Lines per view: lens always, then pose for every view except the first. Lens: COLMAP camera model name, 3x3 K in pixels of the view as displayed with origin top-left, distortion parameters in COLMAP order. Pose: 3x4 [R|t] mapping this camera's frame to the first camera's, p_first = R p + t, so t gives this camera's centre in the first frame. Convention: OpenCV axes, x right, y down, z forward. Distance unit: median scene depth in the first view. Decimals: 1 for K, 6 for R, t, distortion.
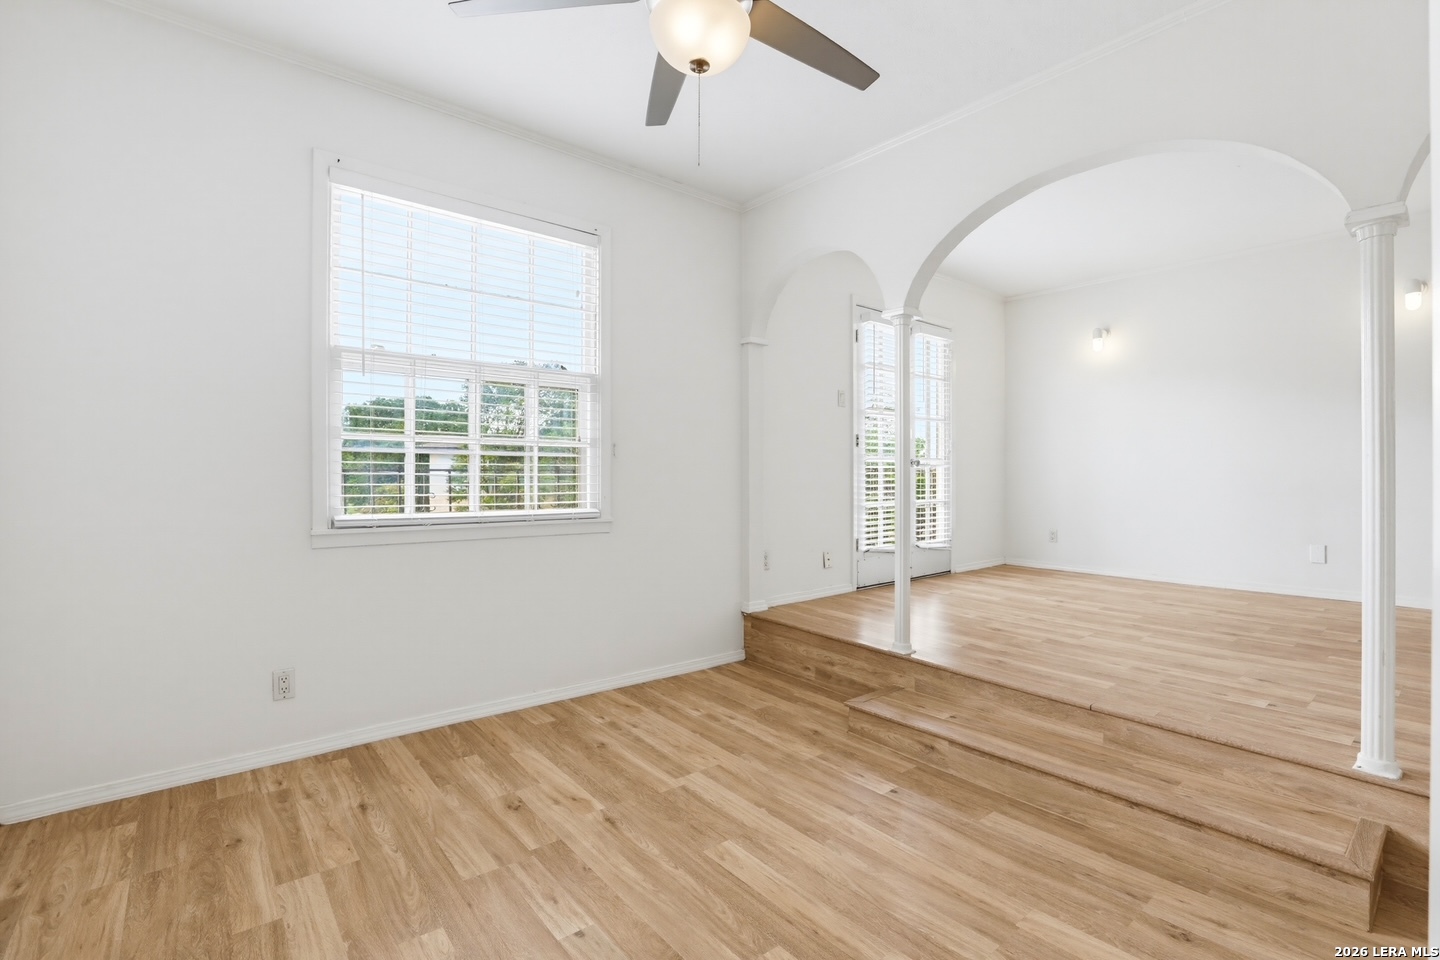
lens RADIAL K [[668.5, 0, 713.9], [0, 668.5, 471.8], [0, 0, 1]] dist [-0.039779, 0.010531]
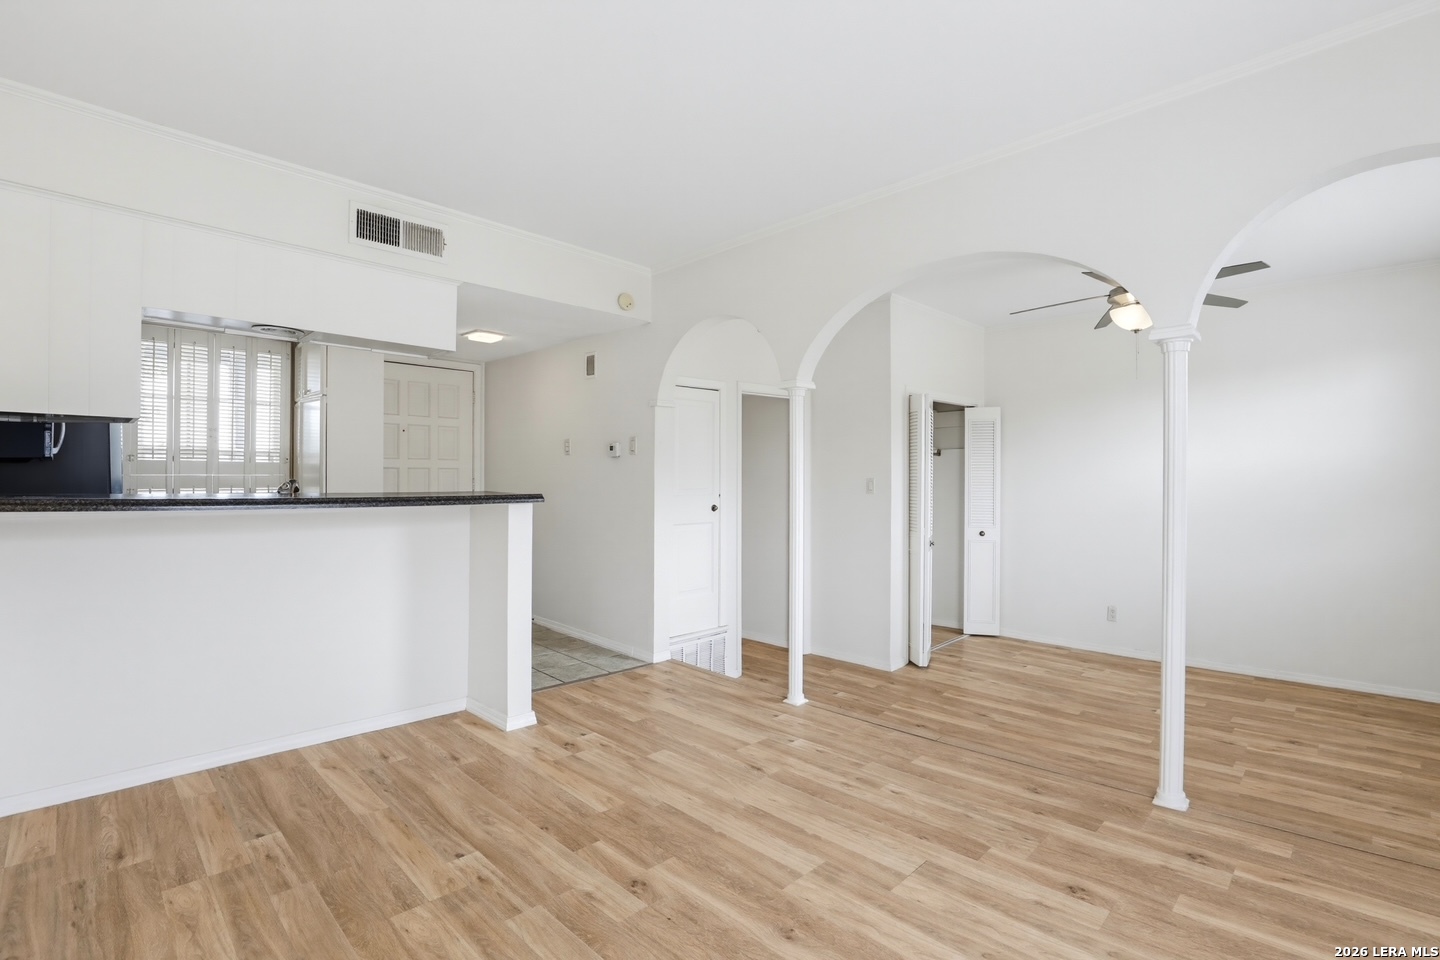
lens RADIAL K [[668.5, 0, 750.8], [0, 668.5, 480.9], [0, 0, 1]] dist [-0.039779, 0.010531]
pose [[-0.988586, 0.000824, -0.150653, 1.179929], [-0.000607, 0.999955, 0.009456, -0.117033], [0.150654, 0.009440, -0.988541, 2.292103]]
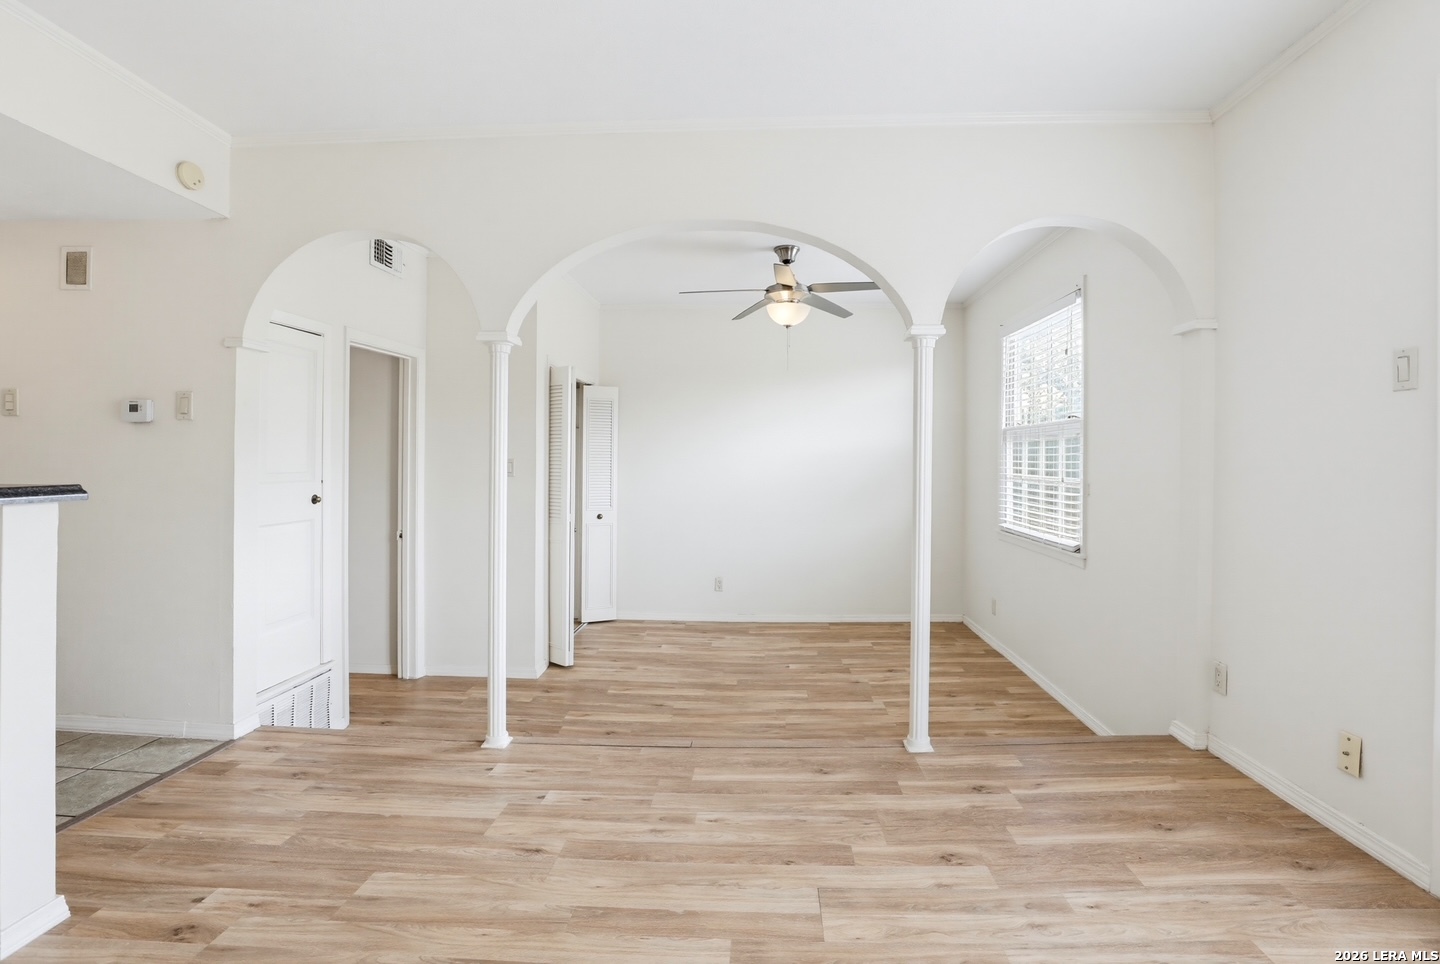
lens RADIAL K [[668.5, 0, 742.4], [0, 668.5, 458.3], [0, 0, 1]] dist [-0.039779, 0.010531]
pose [[-0.648910, -0.004607, -0.760851, 1.458217], [-0.007031, 0.999975, -0.000059, -0.110376], [0.760832, 0.005312, -0.648927, 1.914104]]
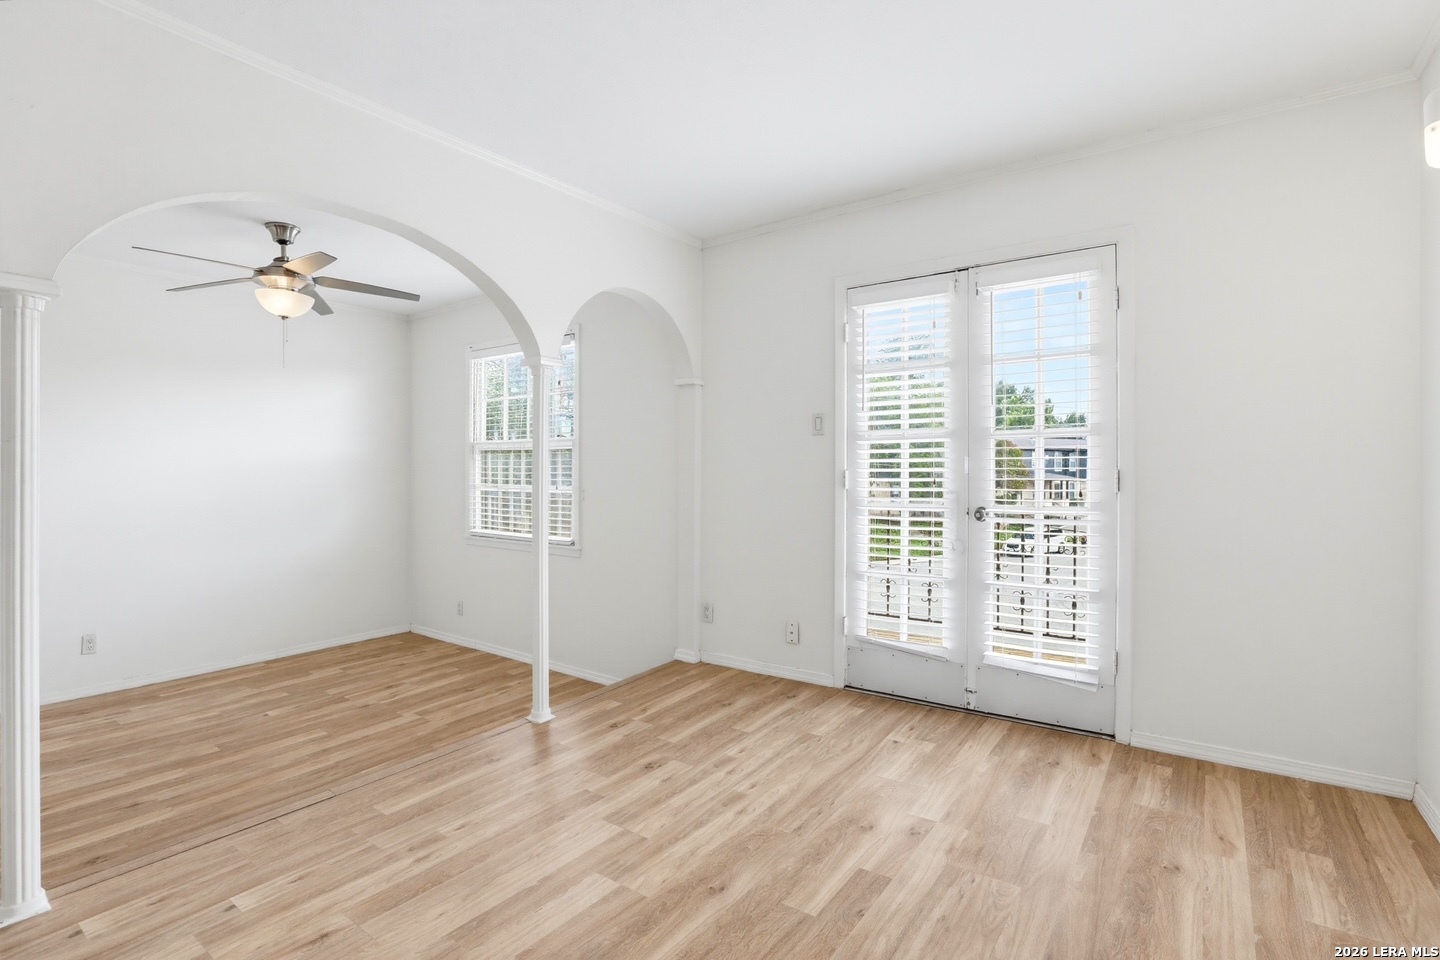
lens RADIAL K [[668.5, 0, 730.8], [0, 668.5, 478.1], [0, 0, 1]] dist [-0.039779, 0.010531]
pose [[0.269242, 0.009574, -0.963025, 1.770643], [-0.004121, 0.999953, 0.008789, -0.111245], [0.963064, 0.001603, 0.269269, 1.419501]]
